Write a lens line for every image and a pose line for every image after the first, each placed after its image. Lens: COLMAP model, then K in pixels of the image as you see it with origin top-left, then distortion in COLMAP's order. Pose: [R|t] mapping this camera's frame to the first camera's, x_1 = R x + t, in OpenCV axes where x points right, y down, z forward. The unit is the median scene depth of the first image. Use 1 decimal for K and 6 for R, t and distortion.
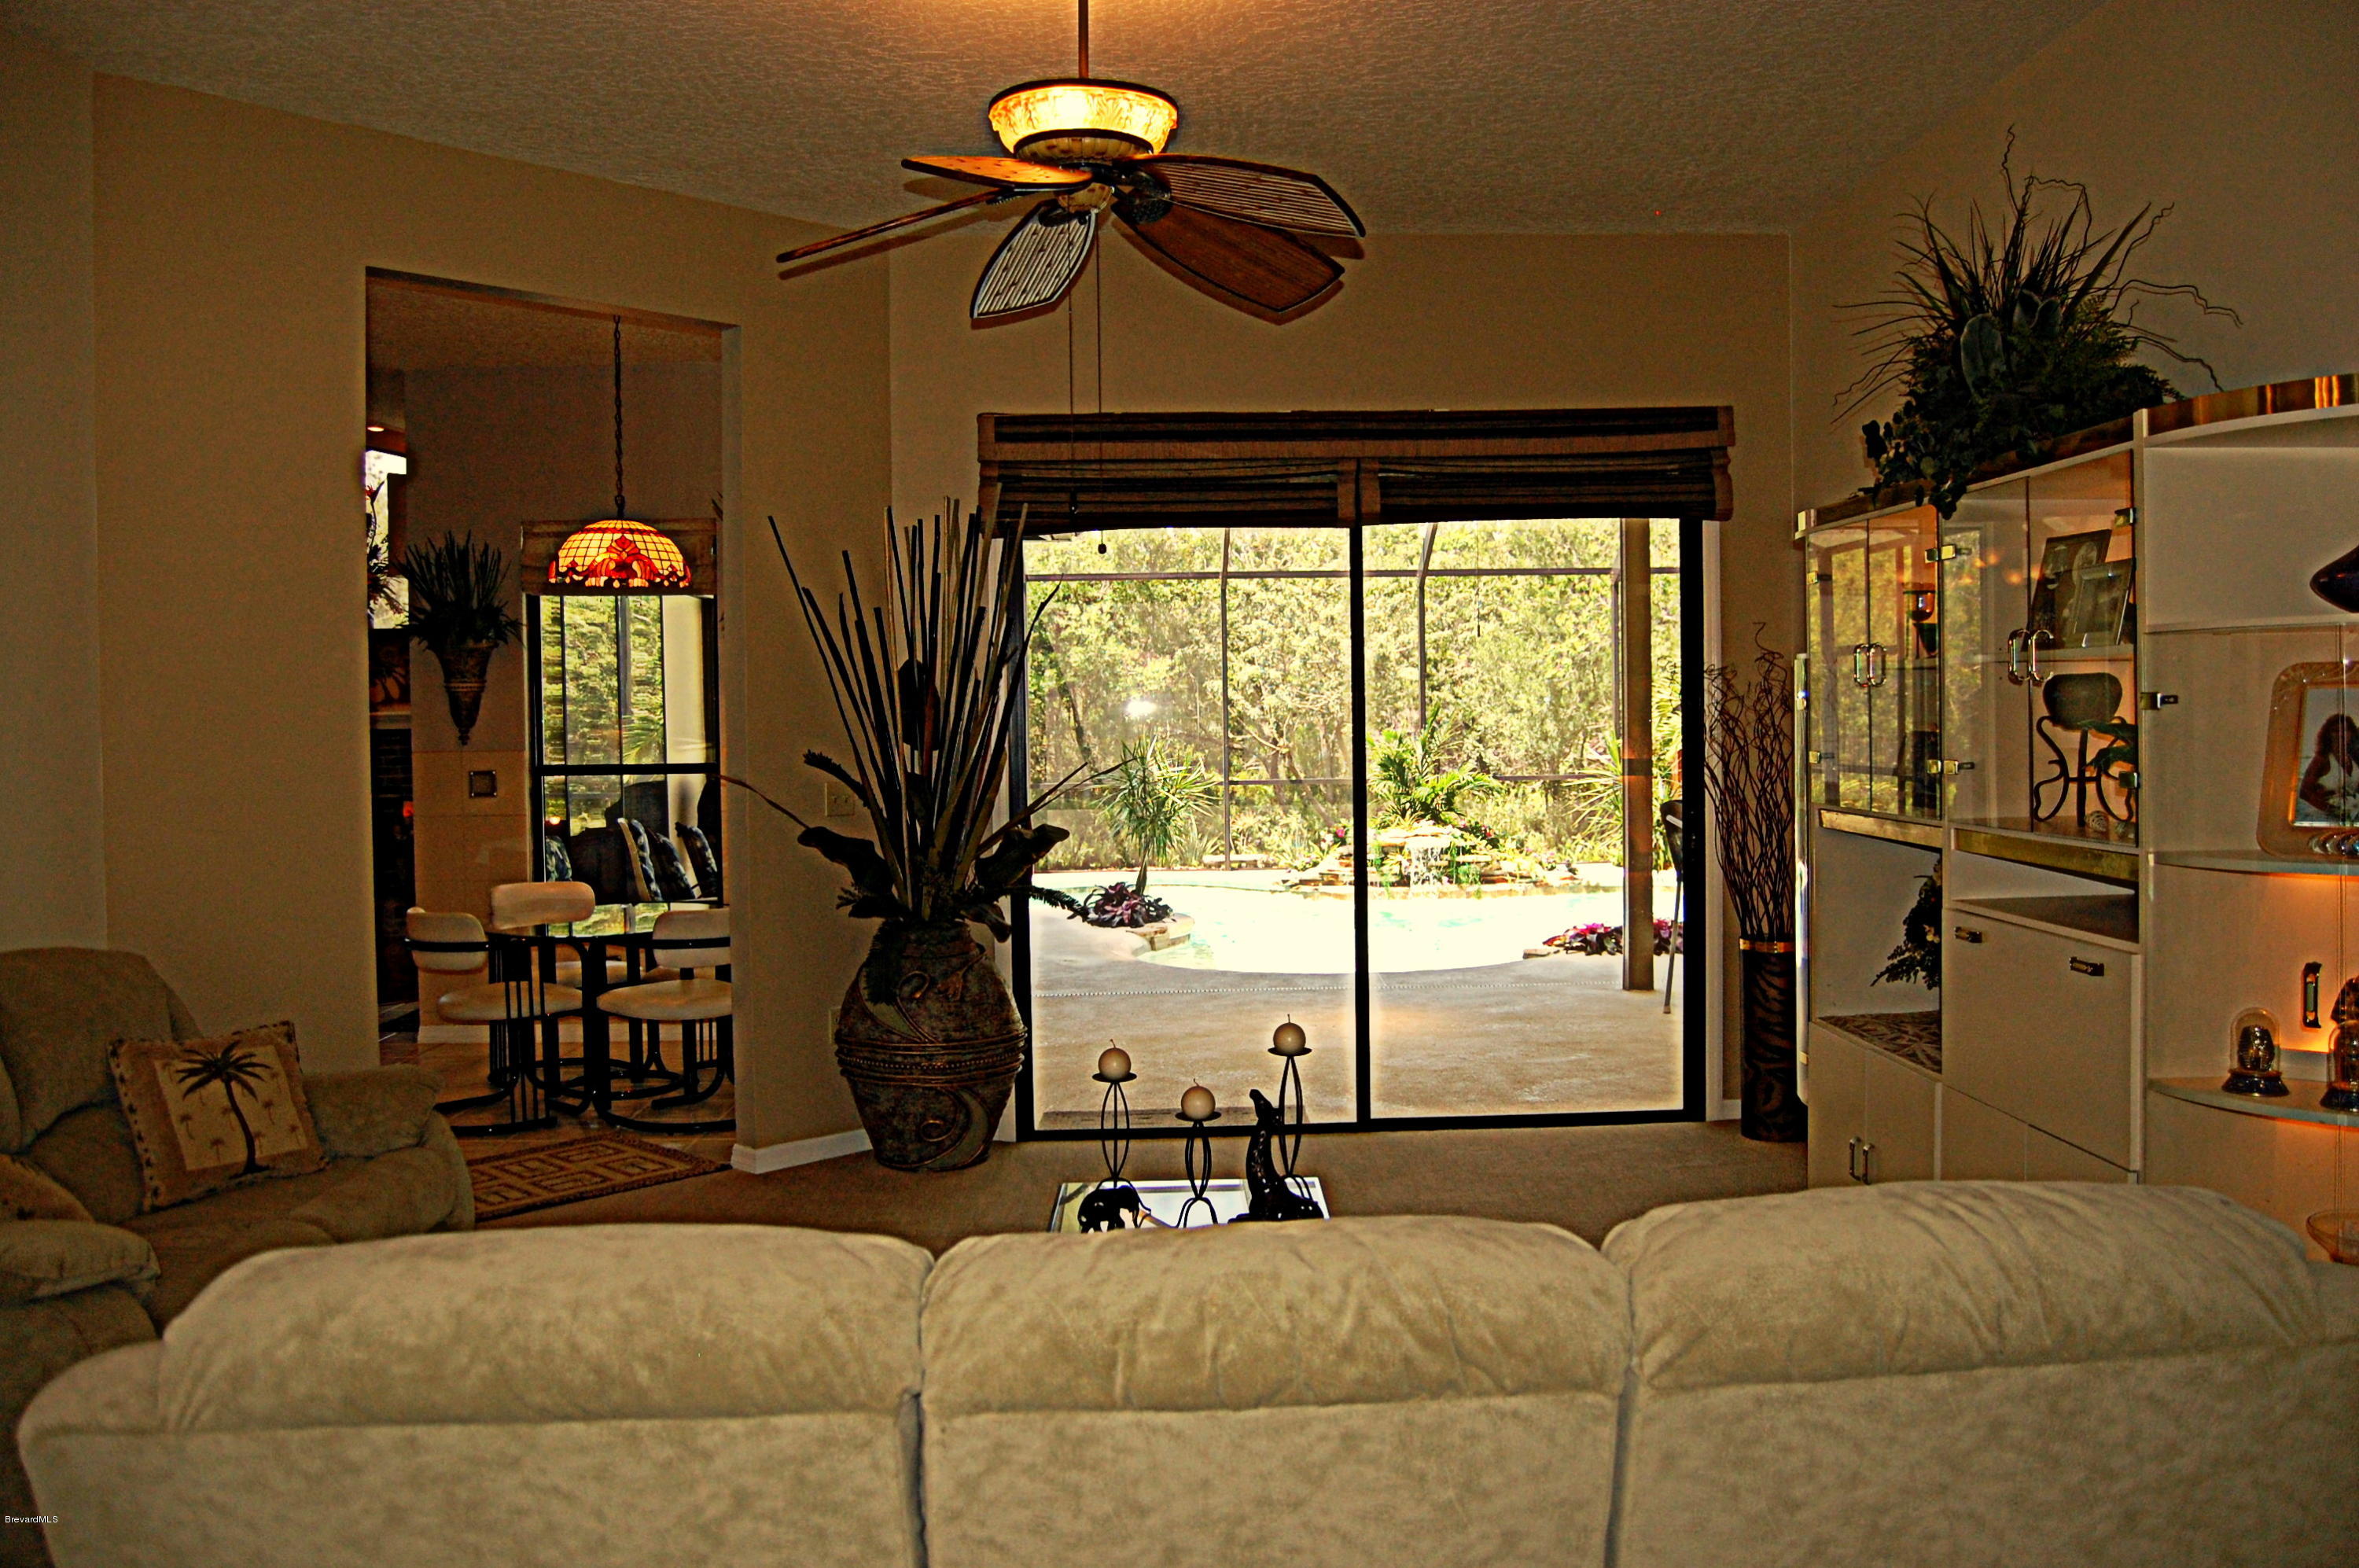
lens RADIAL K [[1851.0, 0, 1231.9], [0, 1851.0, 754.6], [0, 0, 1]] dist [-0.091789, 0.037467]
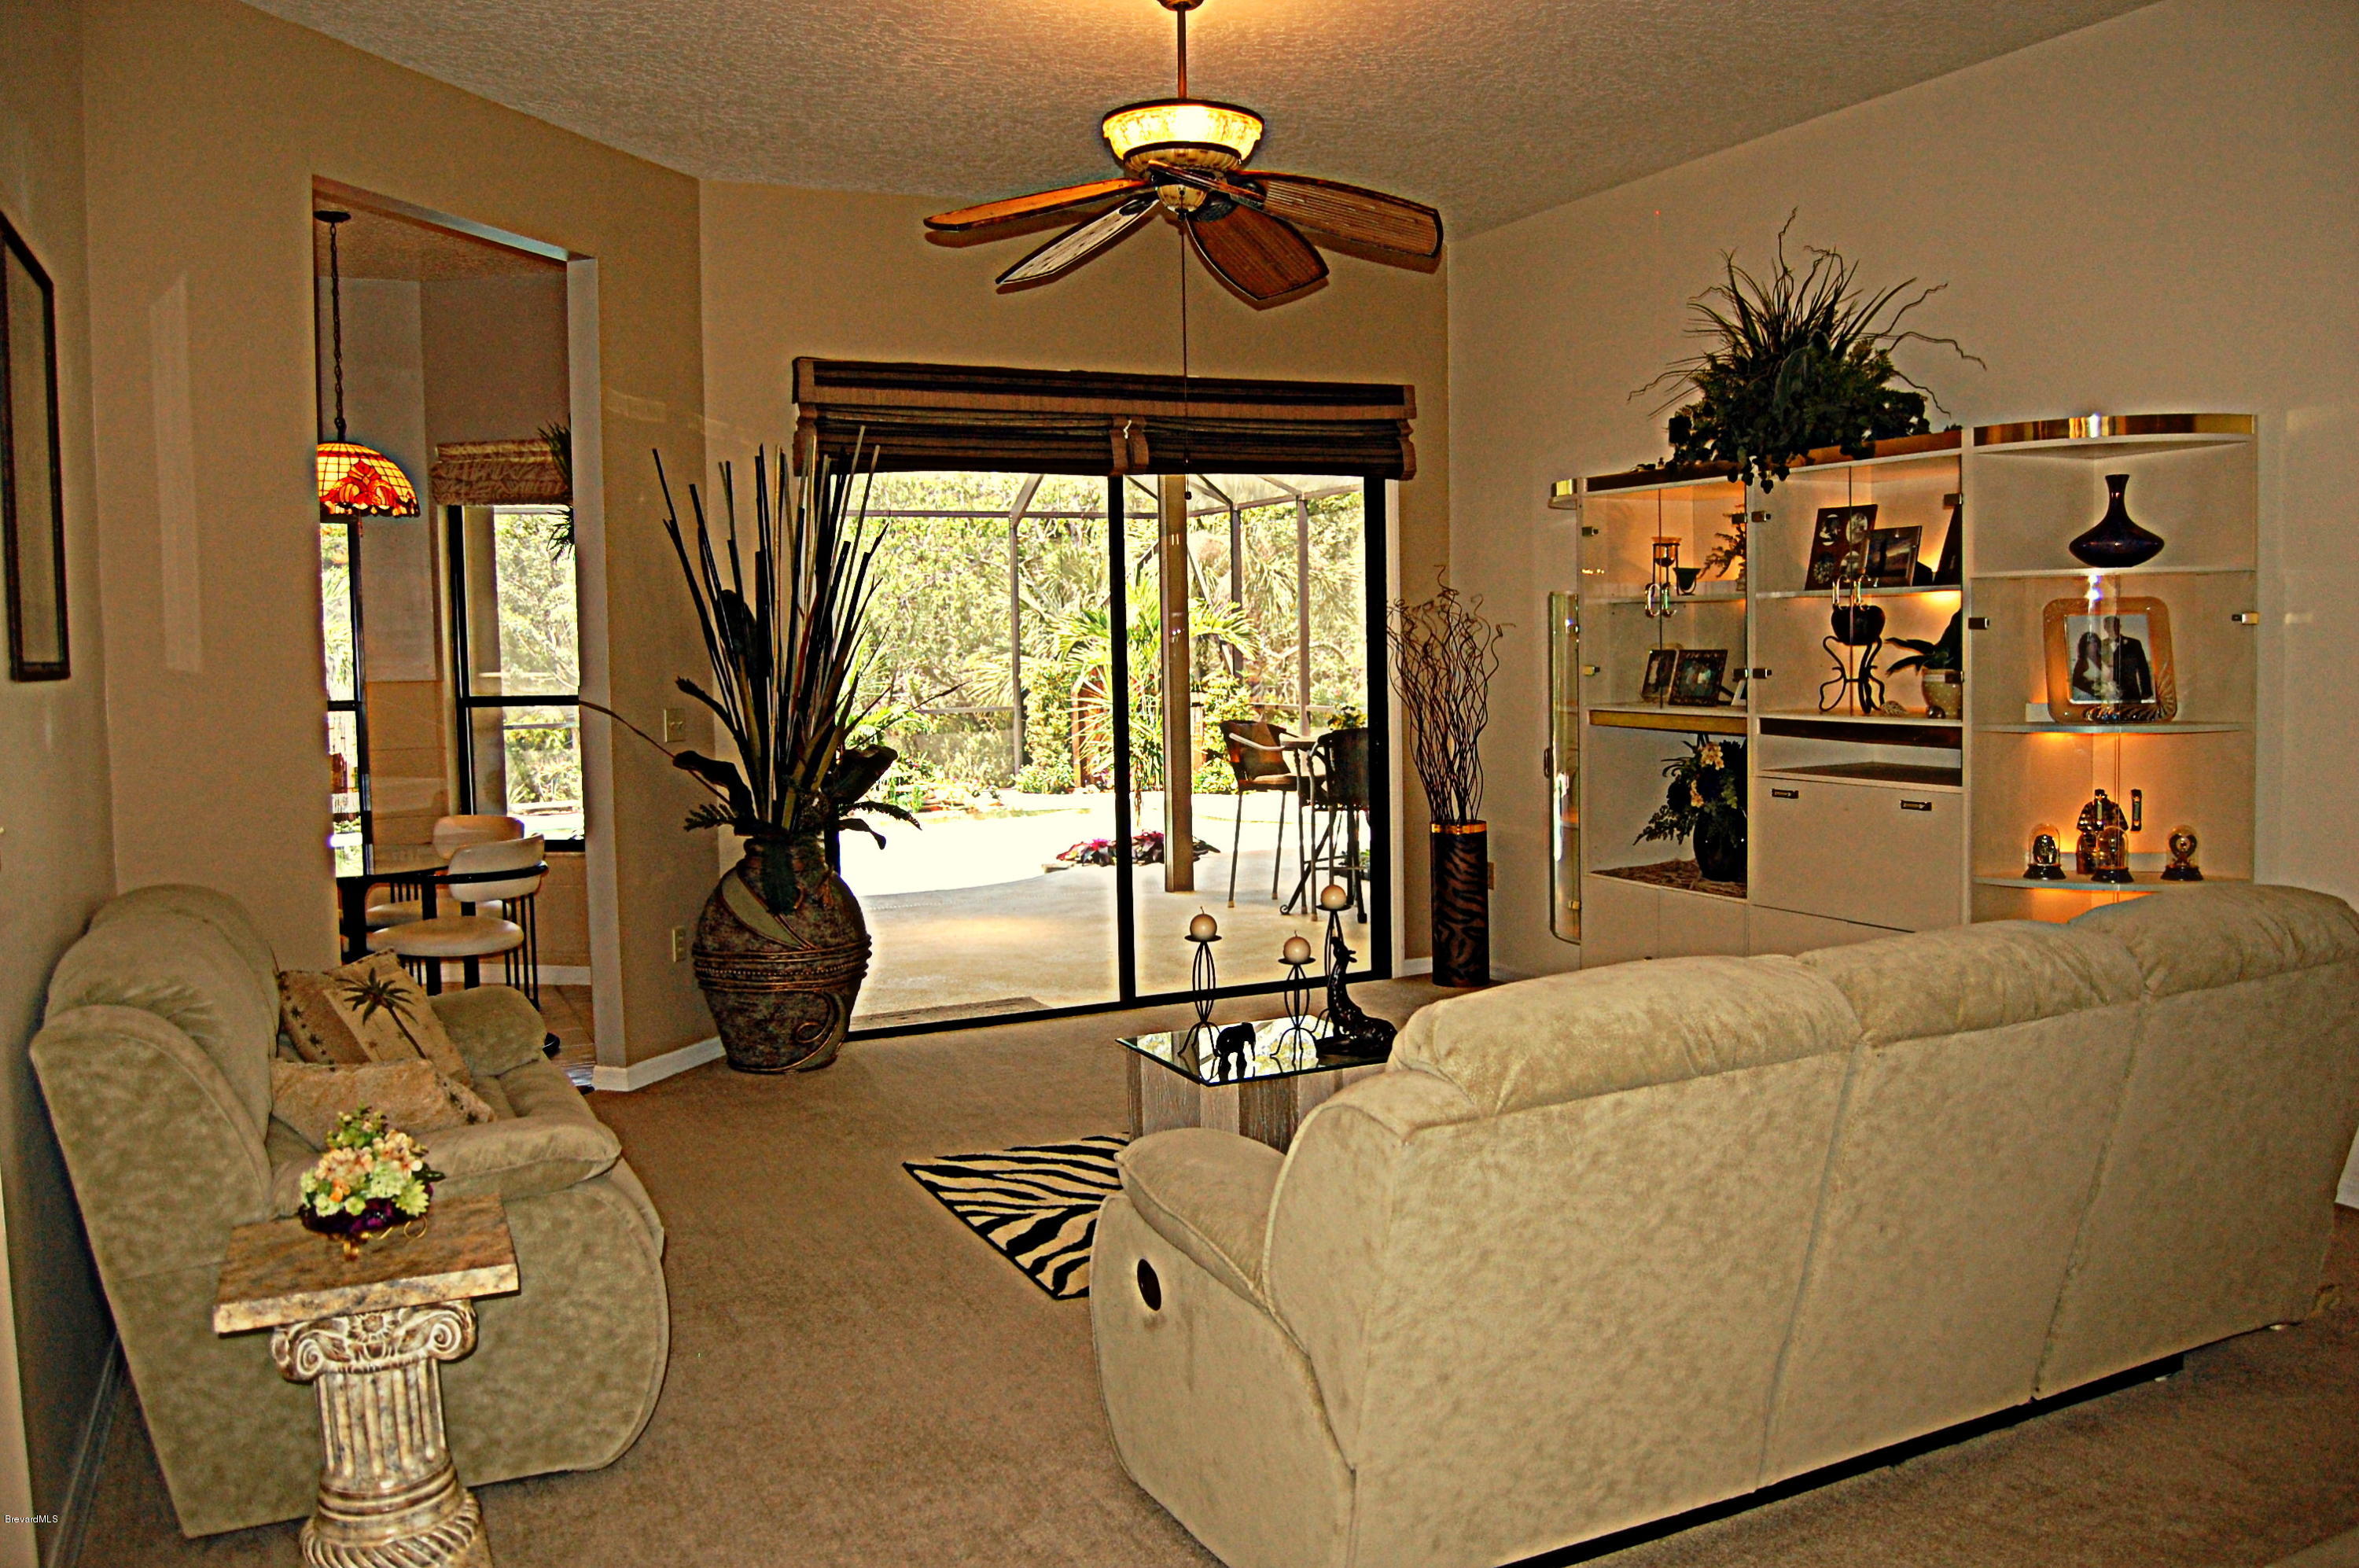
lens RADIAL K [[1851.0, 0, 1222.4], [0, 1851.0, 768.5], [0, 0, 1]] dist [-0.091789, 0.037467]
pose [[0.911755, -0.030186, 0.409624, -0.353568], [0.014174, 0.999014, 0.042069, 0.009259], [-0.410490, -0.032550, 0.911284, -0.063349]]
